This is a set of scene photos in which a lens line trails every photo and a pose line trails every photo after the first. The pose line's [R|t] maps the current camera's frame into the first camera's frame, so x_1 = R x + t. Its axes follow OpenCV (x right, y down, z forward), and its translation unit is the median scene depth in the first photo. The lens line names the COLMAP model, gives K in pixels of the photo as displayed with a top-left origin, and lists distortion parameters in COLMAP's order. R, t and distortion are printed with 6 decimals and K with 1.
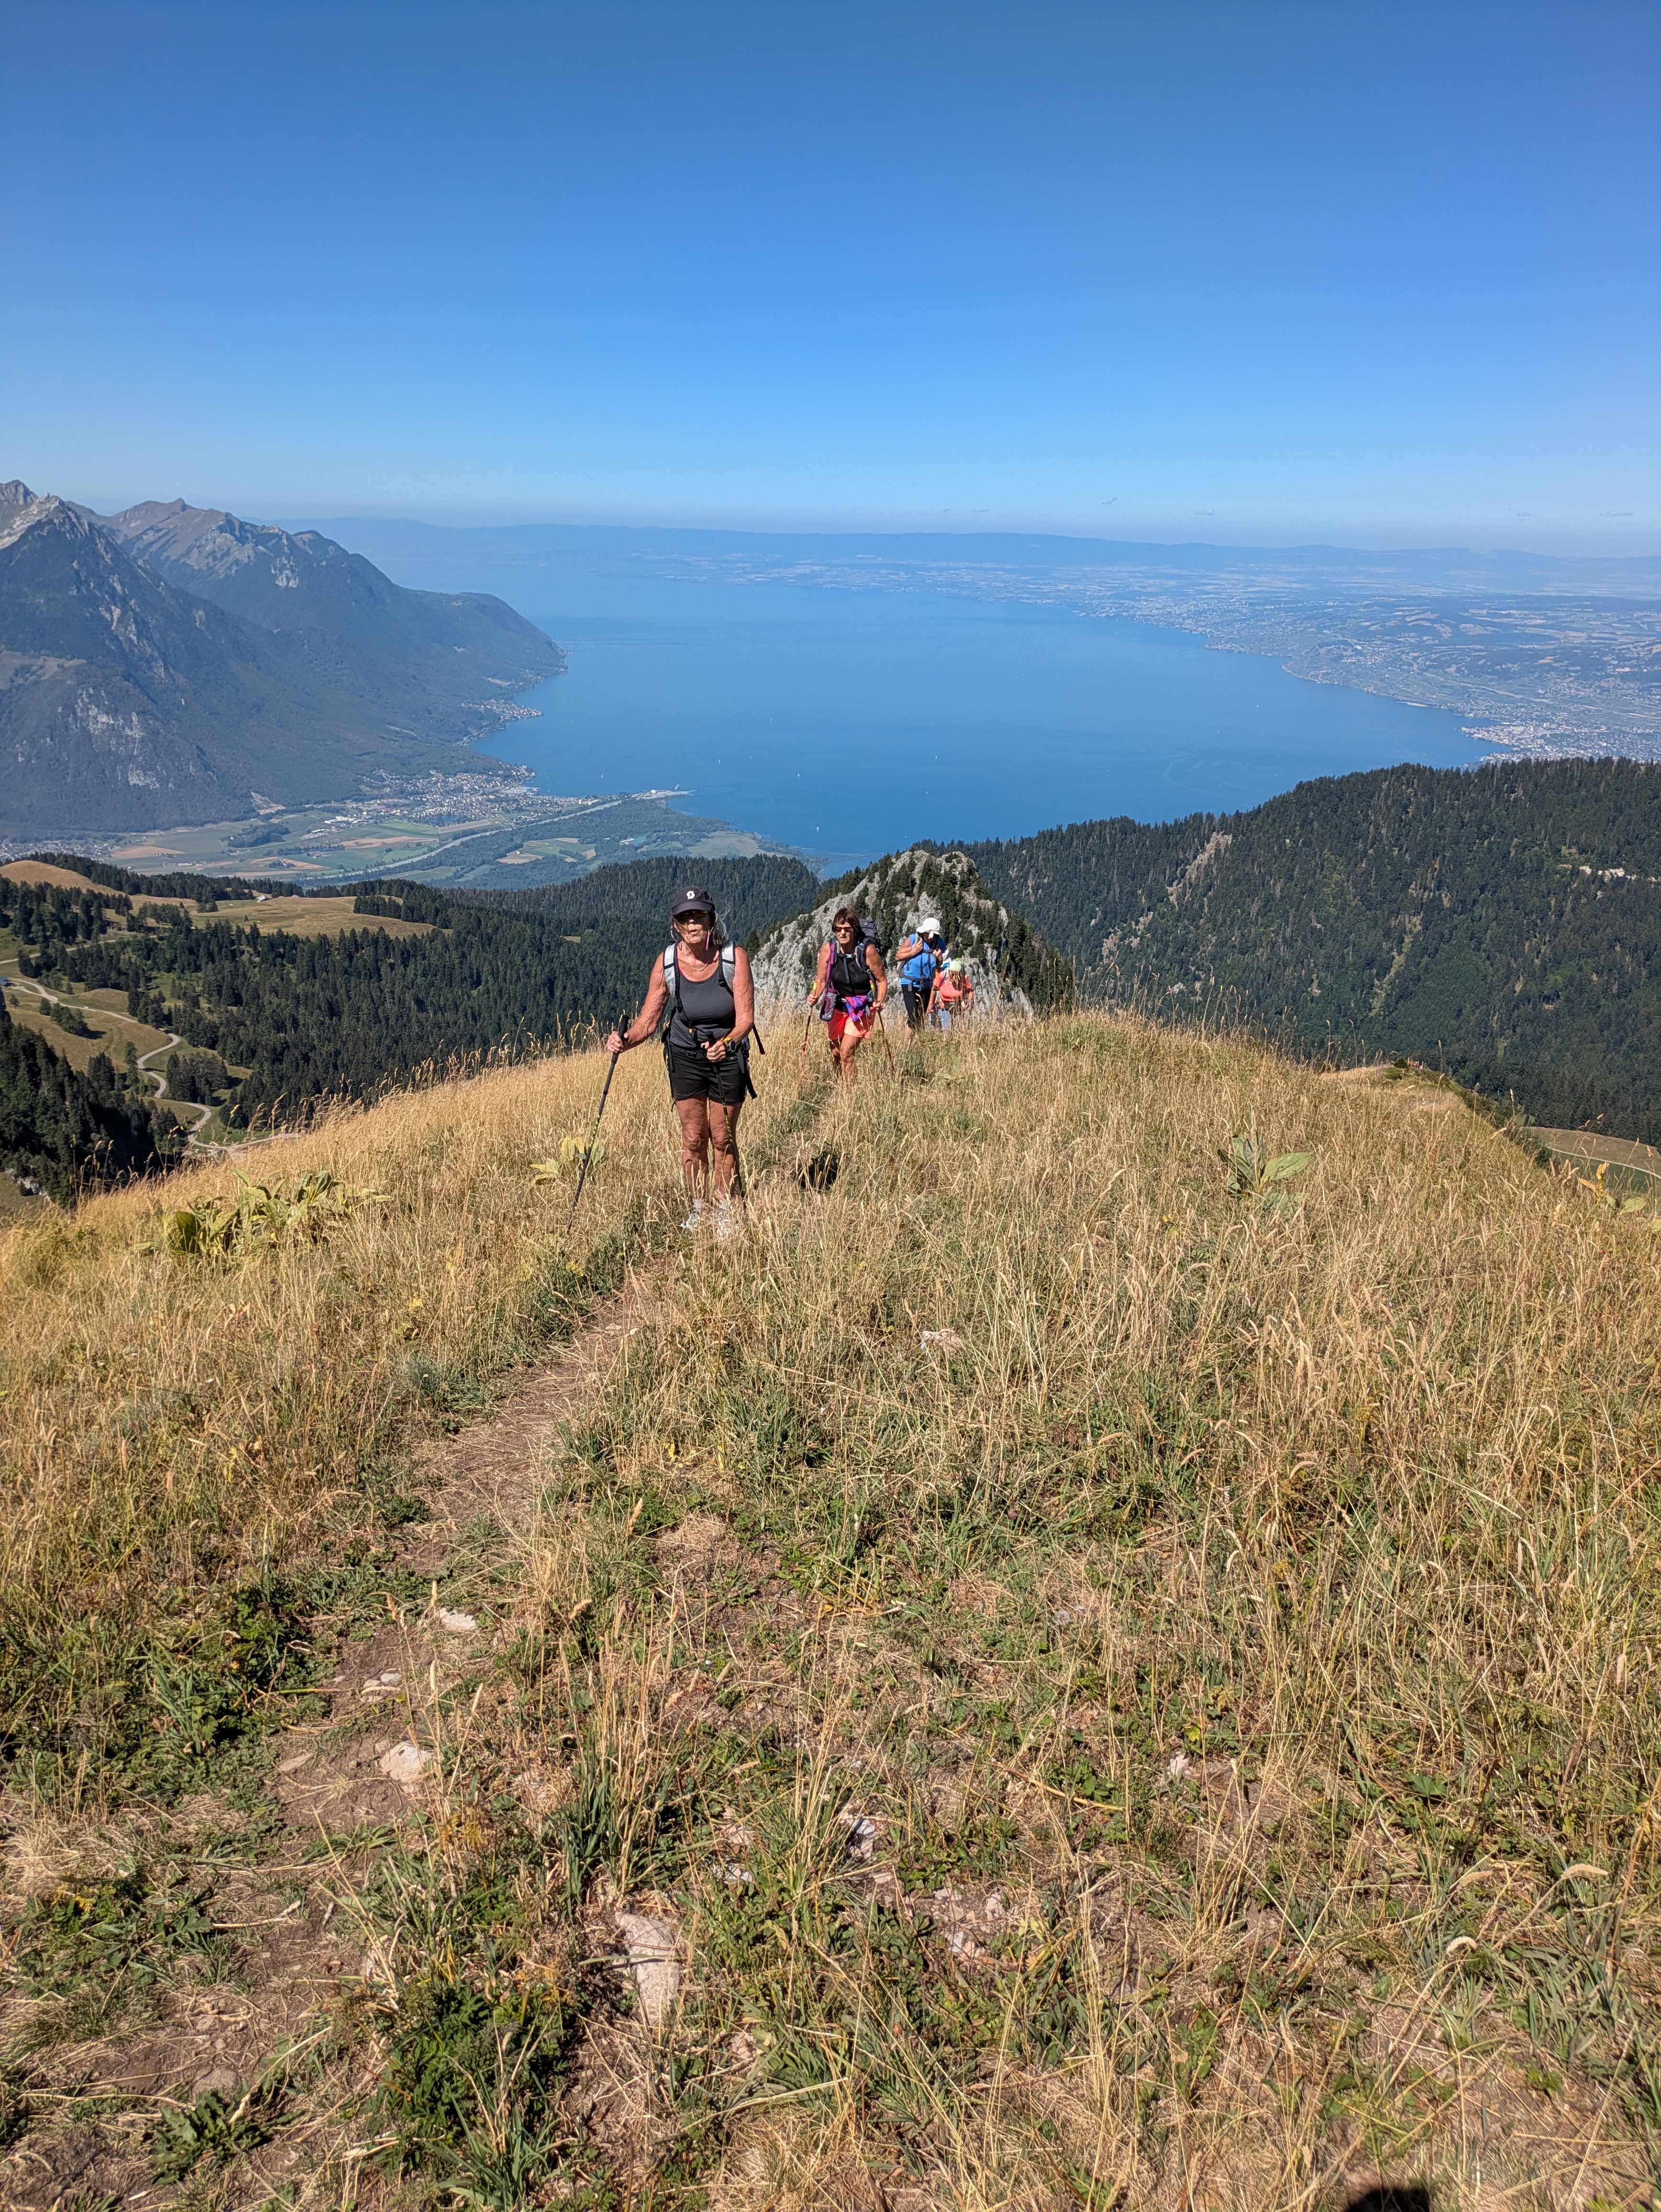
lens RADIAL K [[1627.9, 0, 813.6], [0, 1627.9, 1107.9], [0, 0, 1]] dist [0.079820, -0.099708]
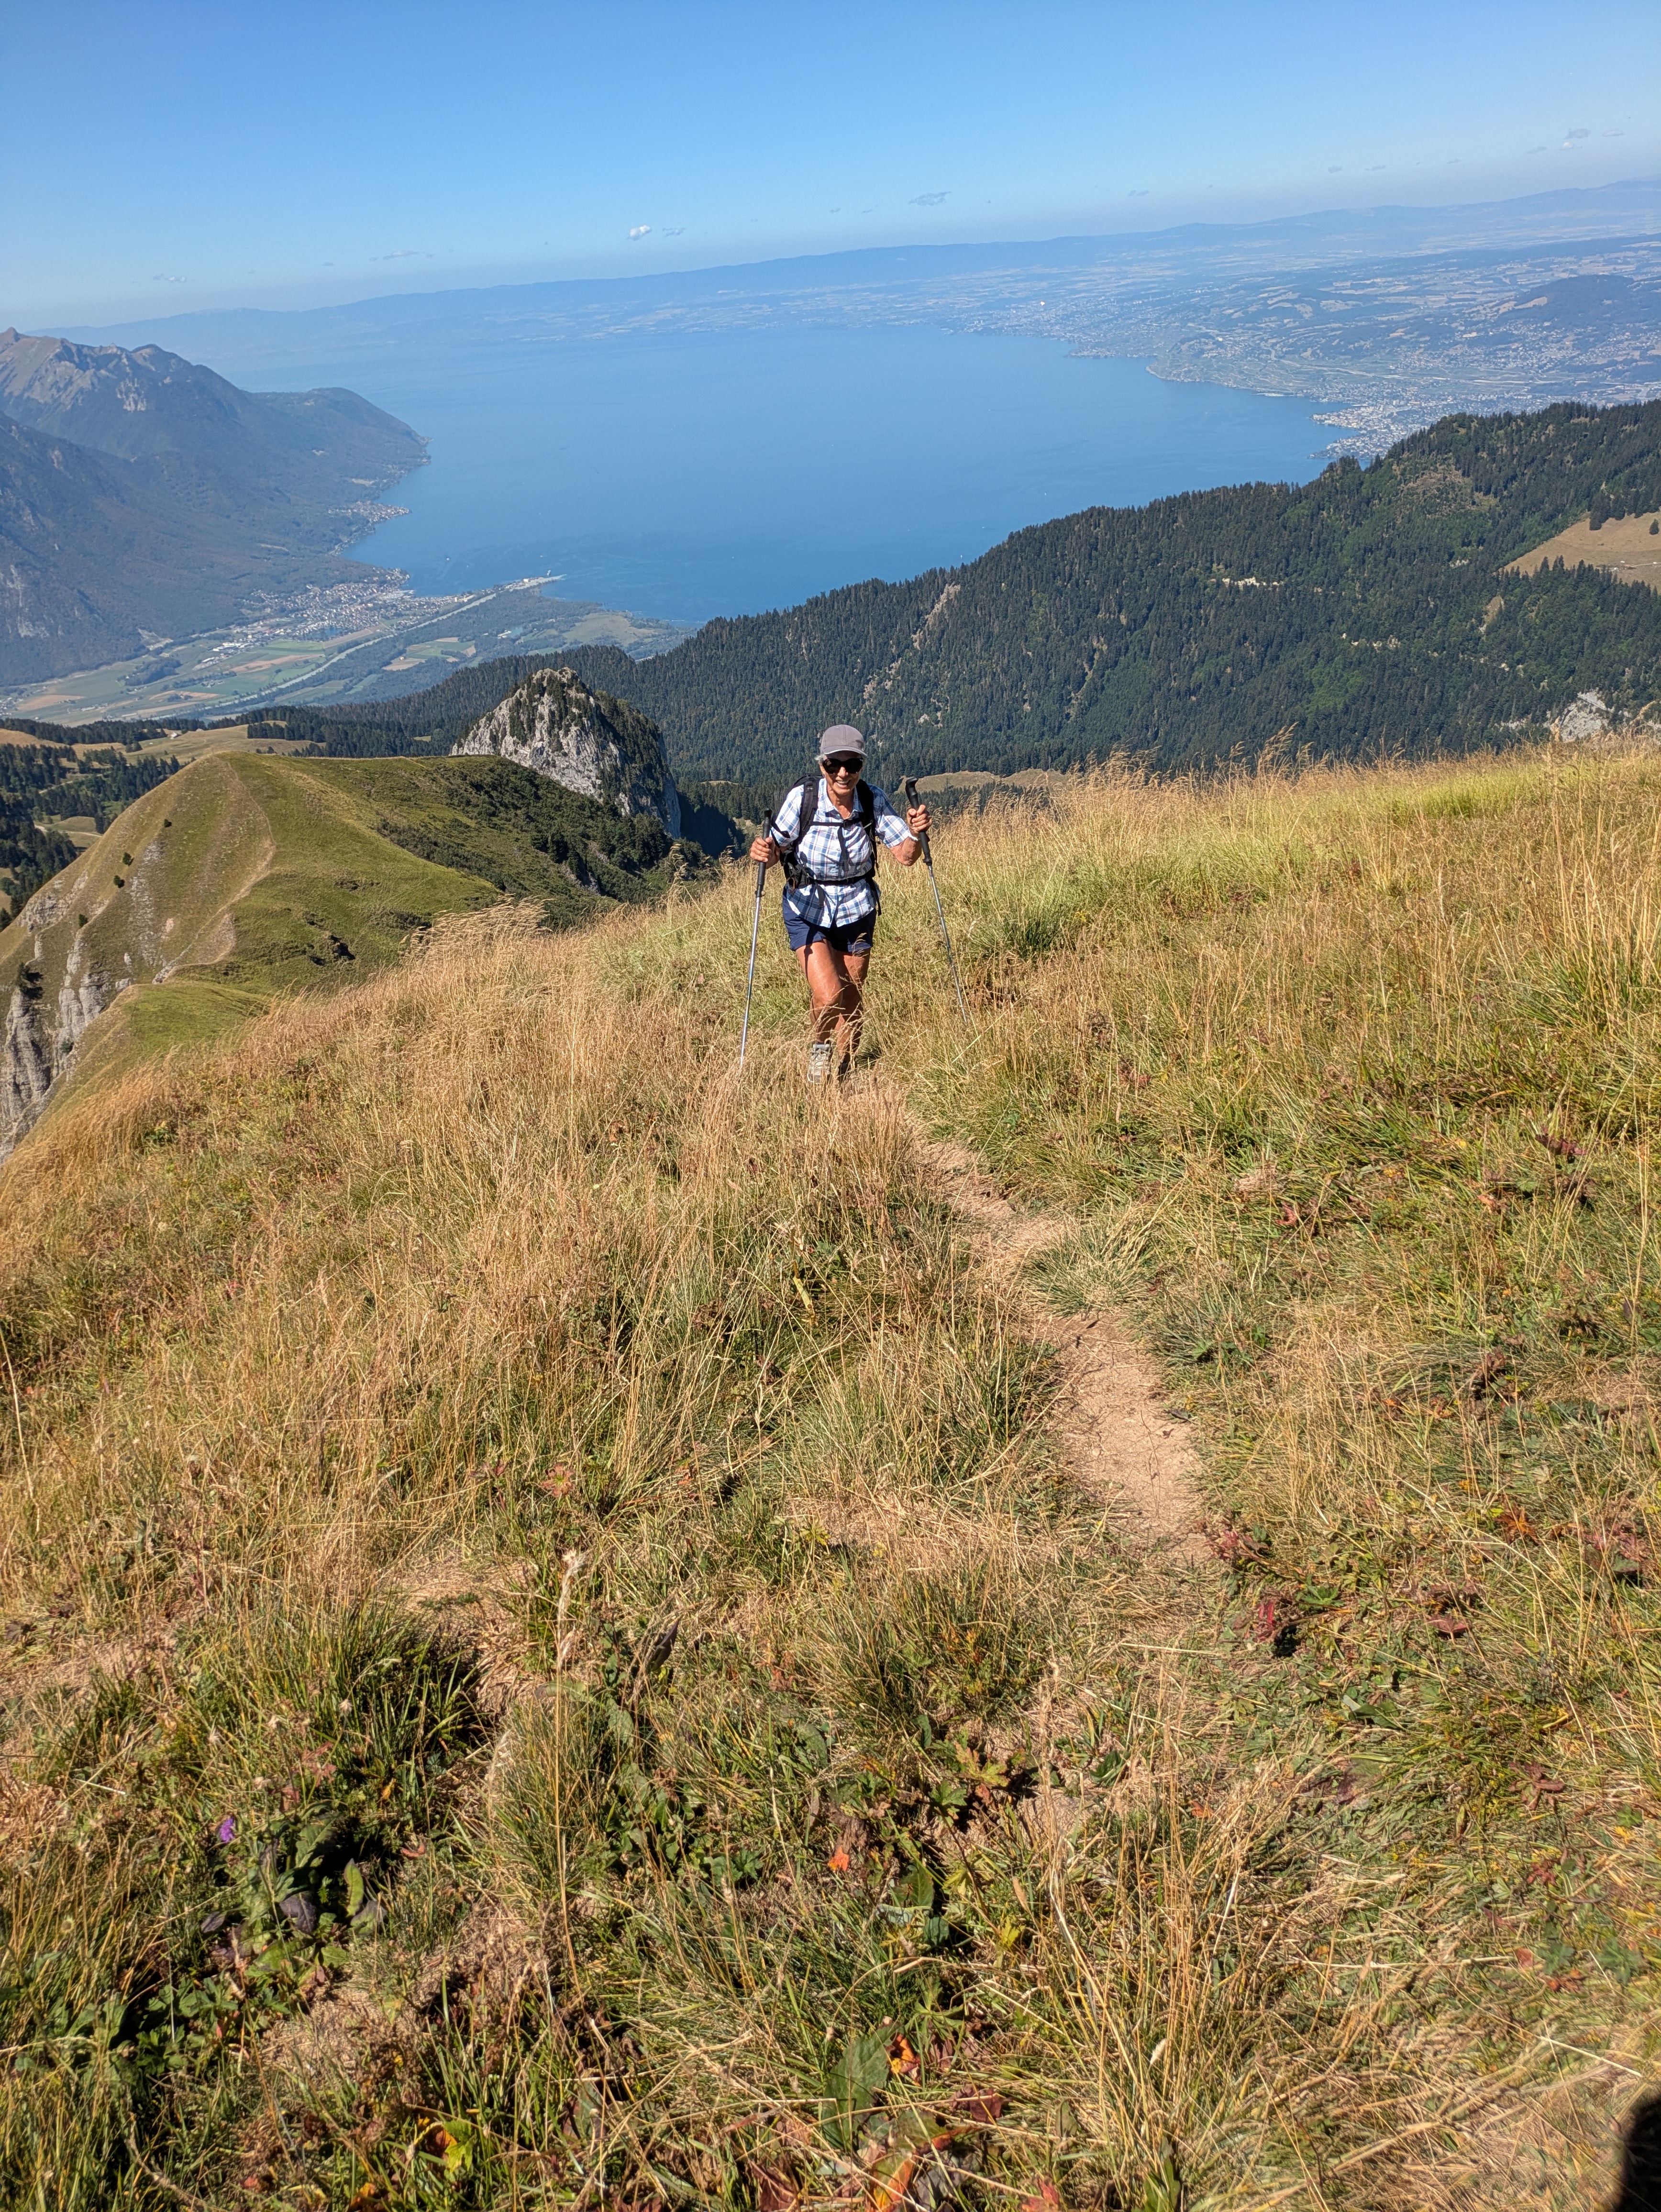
lens RADIAL K [[1684.7, 0, 814.1], [0, 1684.7, 1103.4], [0, 0, 1]] dist [0.073011, -0.090347]
pose [[0.992117, -0.125082, 0.007686, 0.033958], [0.122999, 0.983667, 0.131419, 0.012497], [-0.023999, -0.129438, 0.991297, -0.110266]]
